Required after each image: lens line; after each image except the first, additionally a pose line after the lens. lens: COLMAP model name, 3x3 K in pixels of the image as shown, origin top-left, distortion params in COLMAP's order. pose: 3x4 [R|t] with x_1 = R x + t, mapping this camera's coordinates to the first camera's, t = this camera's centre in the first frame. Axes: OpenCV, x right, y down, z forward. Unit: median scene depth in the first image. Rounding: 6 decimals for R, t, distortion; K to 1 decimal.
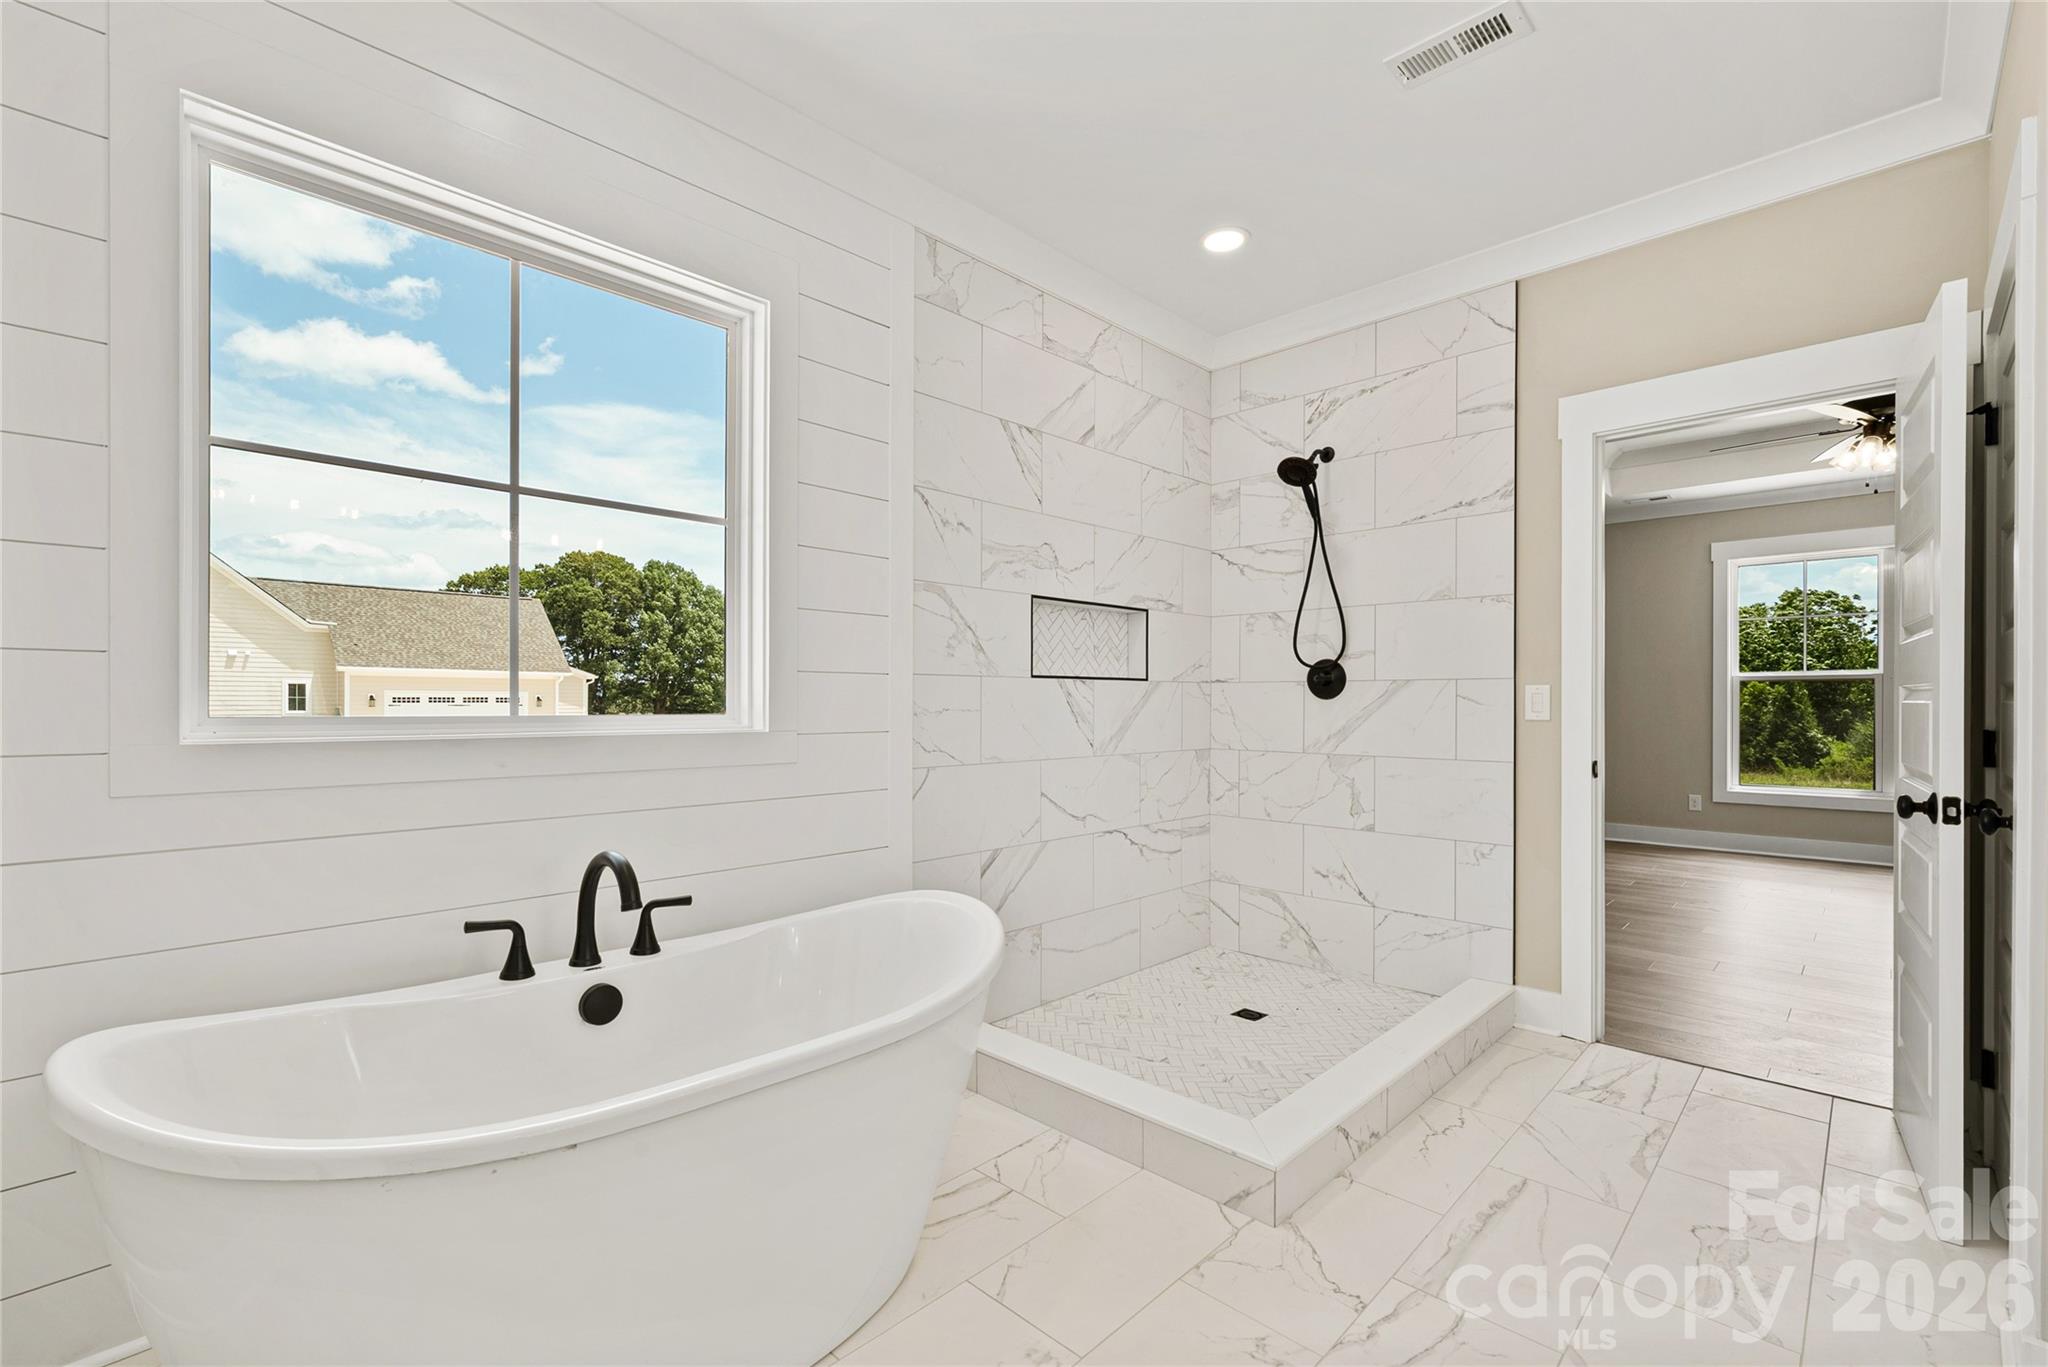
lens RADIAL K [[886.1, 0, 1025.5], [0, 886.1, 702.6], [0, 0, 1]] dist [0.000621, -0.001283]
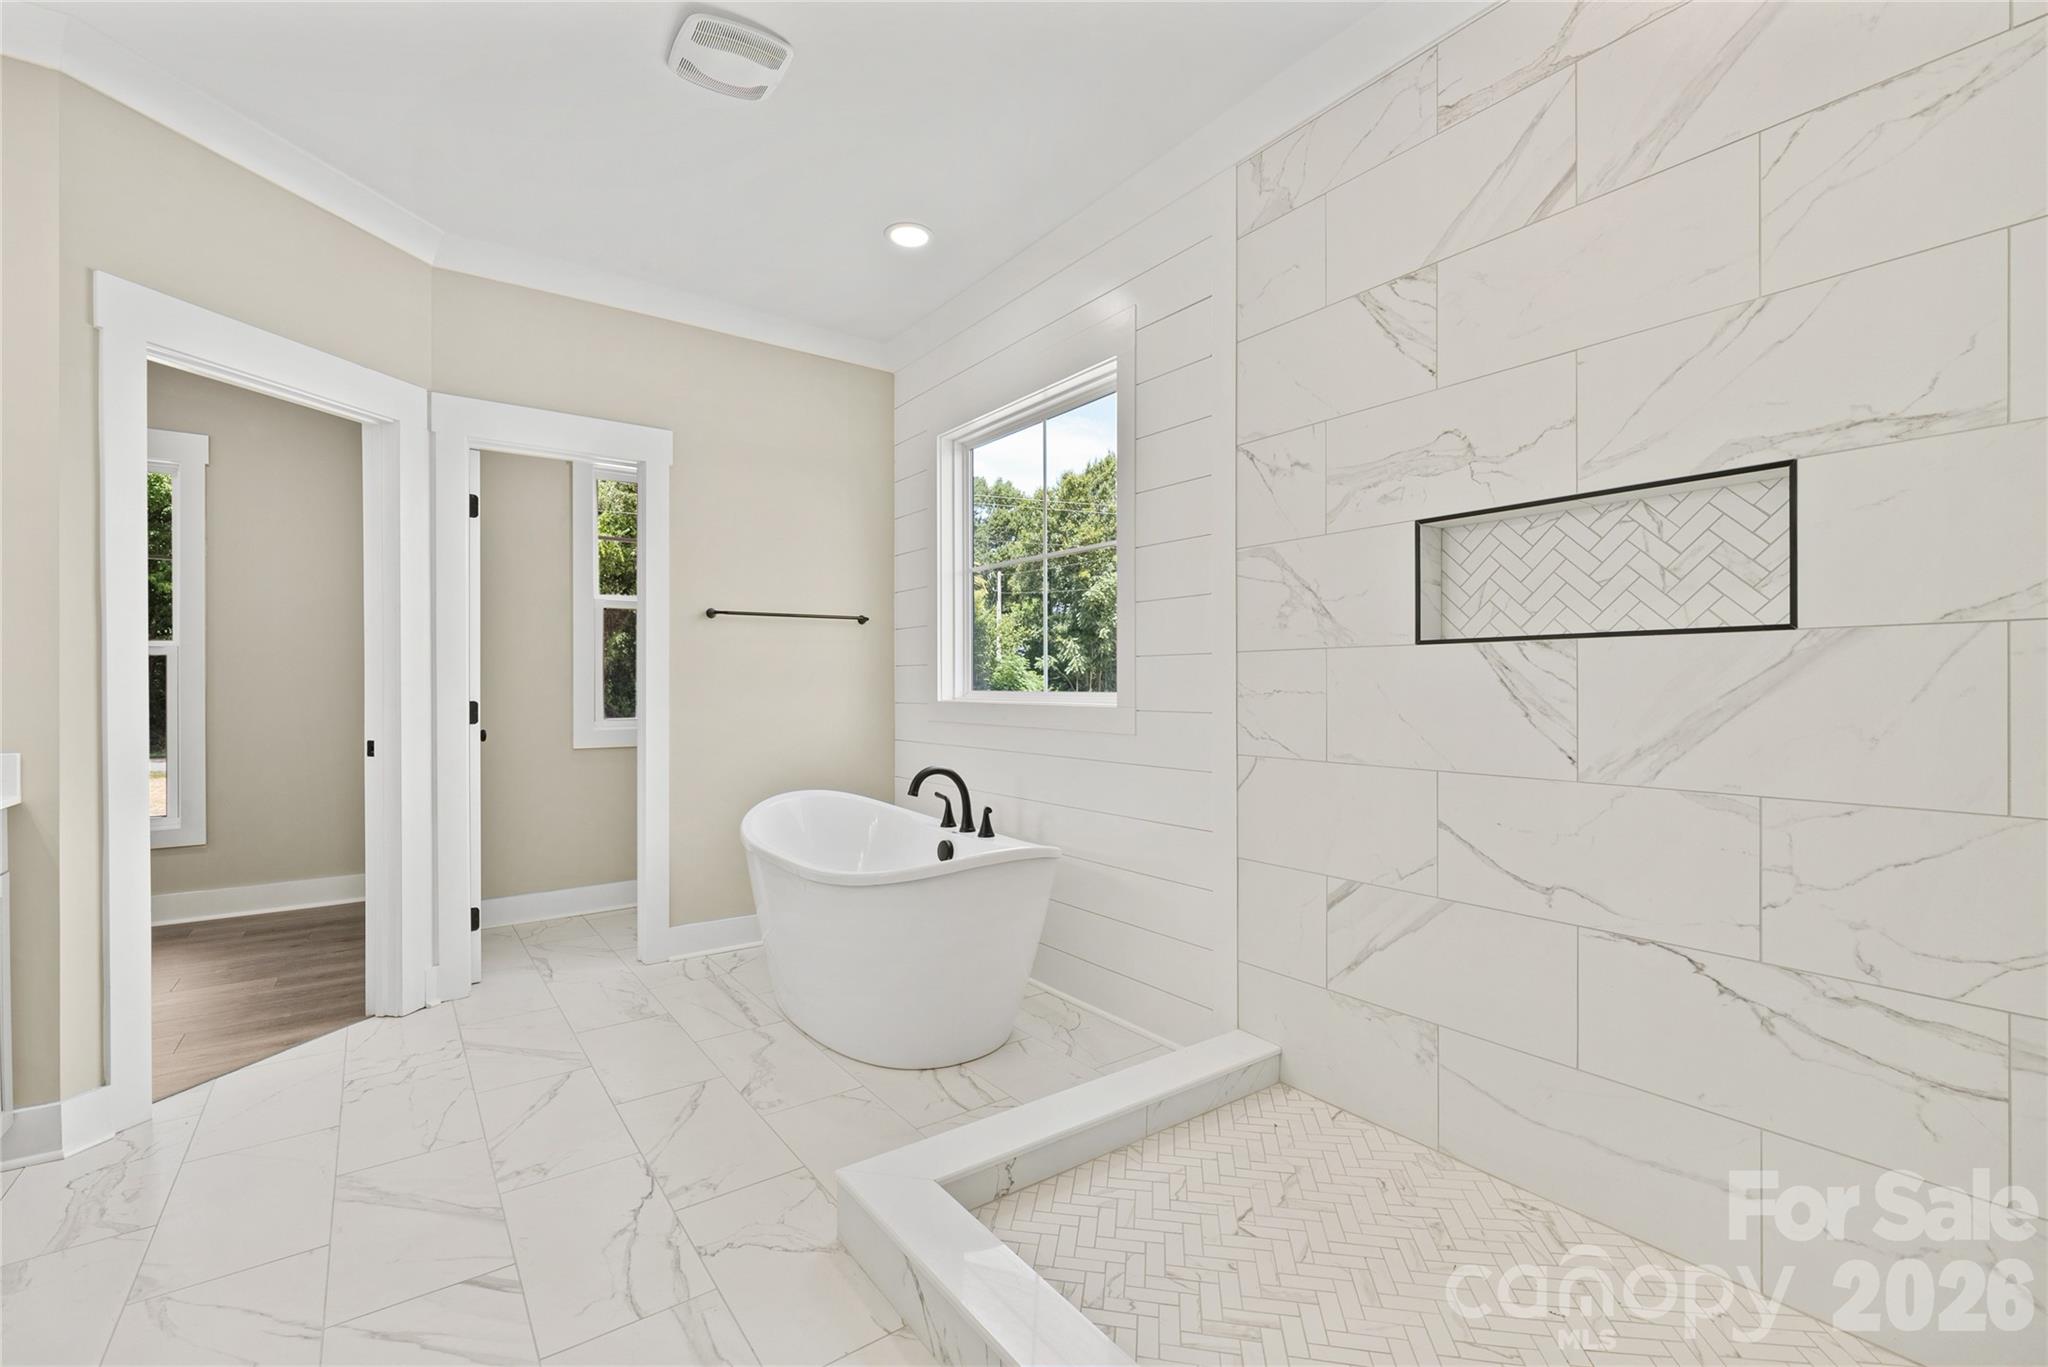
lens RADIAL K [[886.1, 0, 1017.8], [0, 886.1, 679.4], [0, 0, 1]] dist [0.000621, -0.001283]
pose [[-0.176819, -0.003702, -0.984236, 0.716414], [0.003349, 0.999985, -0.004363, -0.000090], [0.984238, -0.004068, -0.176804, 0.823339]]
